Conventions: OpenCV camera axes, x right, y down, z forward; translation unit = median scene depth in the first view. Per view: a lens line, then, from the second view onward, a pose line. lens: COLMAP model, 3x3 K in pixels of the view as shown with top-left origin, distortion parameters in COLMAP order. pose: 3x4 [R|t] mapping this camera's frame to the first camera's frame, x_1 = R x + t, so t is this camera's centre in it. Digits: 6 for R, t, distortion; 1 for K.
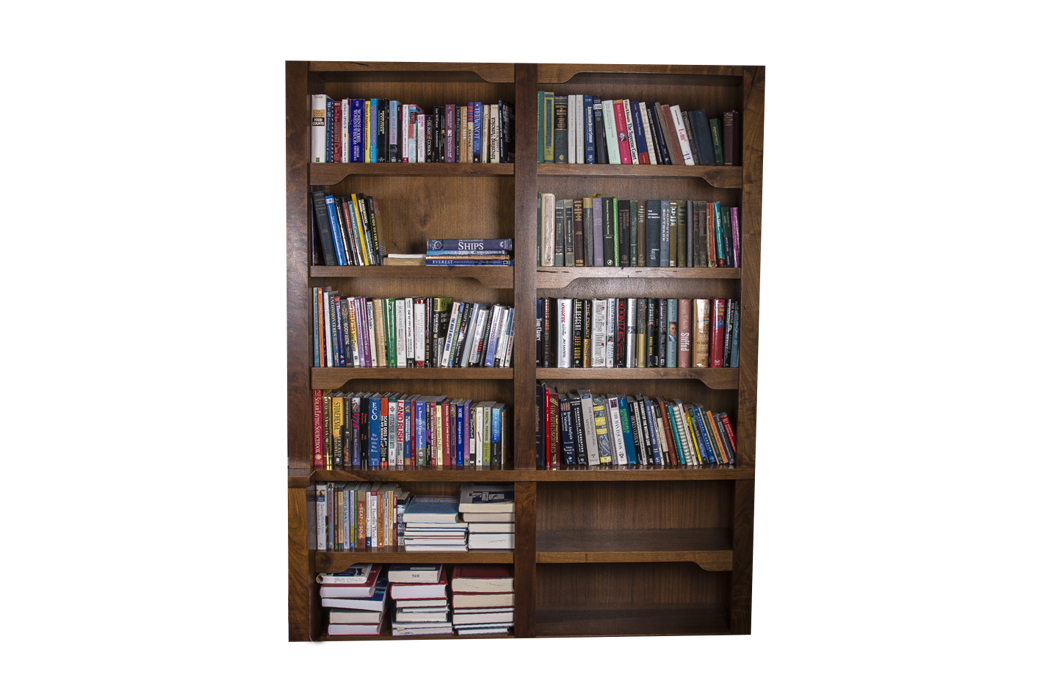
lens RADIAL K [[1248.3, 0, 522.7], [0, 1248.3, 345.4], [0, 0, 1]] dist [-0.083636, 0.000000]
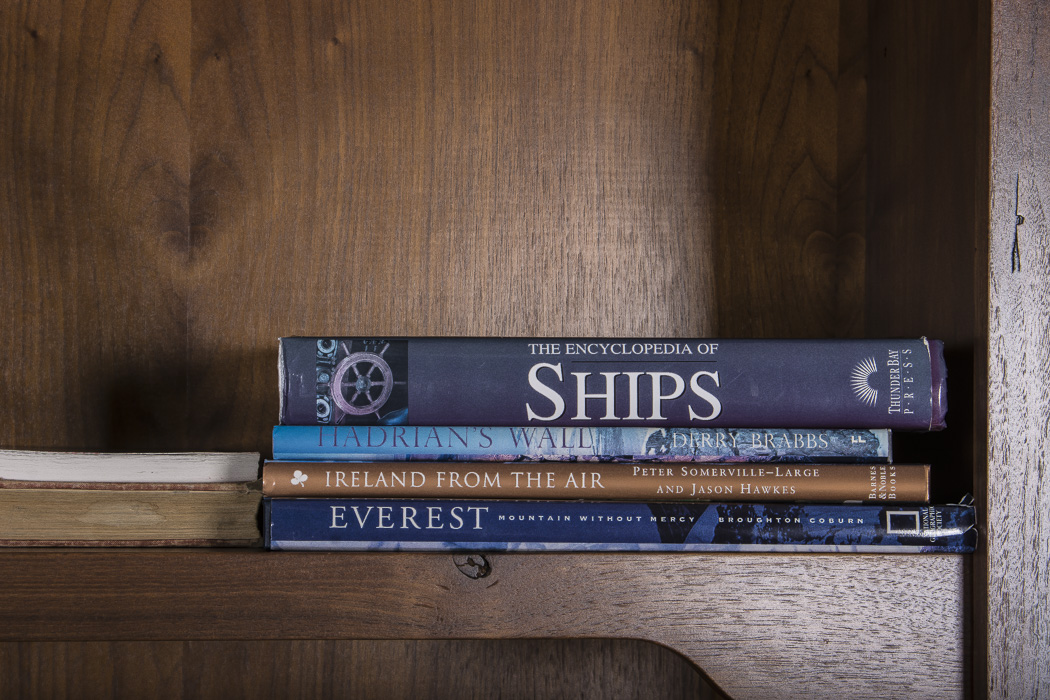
lens RADIAL K [[2897.5, 0, 527.3], [0, 2897.5, 350.5], [0, 0, 1]] dist [0.313500, 0.000000]
pose [[0.990286, 0.009969, 0.138689, -0.092723], [0.002053, 0.996270, -0.086266, -0.057930], [-0.139032, 0.085713, 0.986572, 0.702341]]
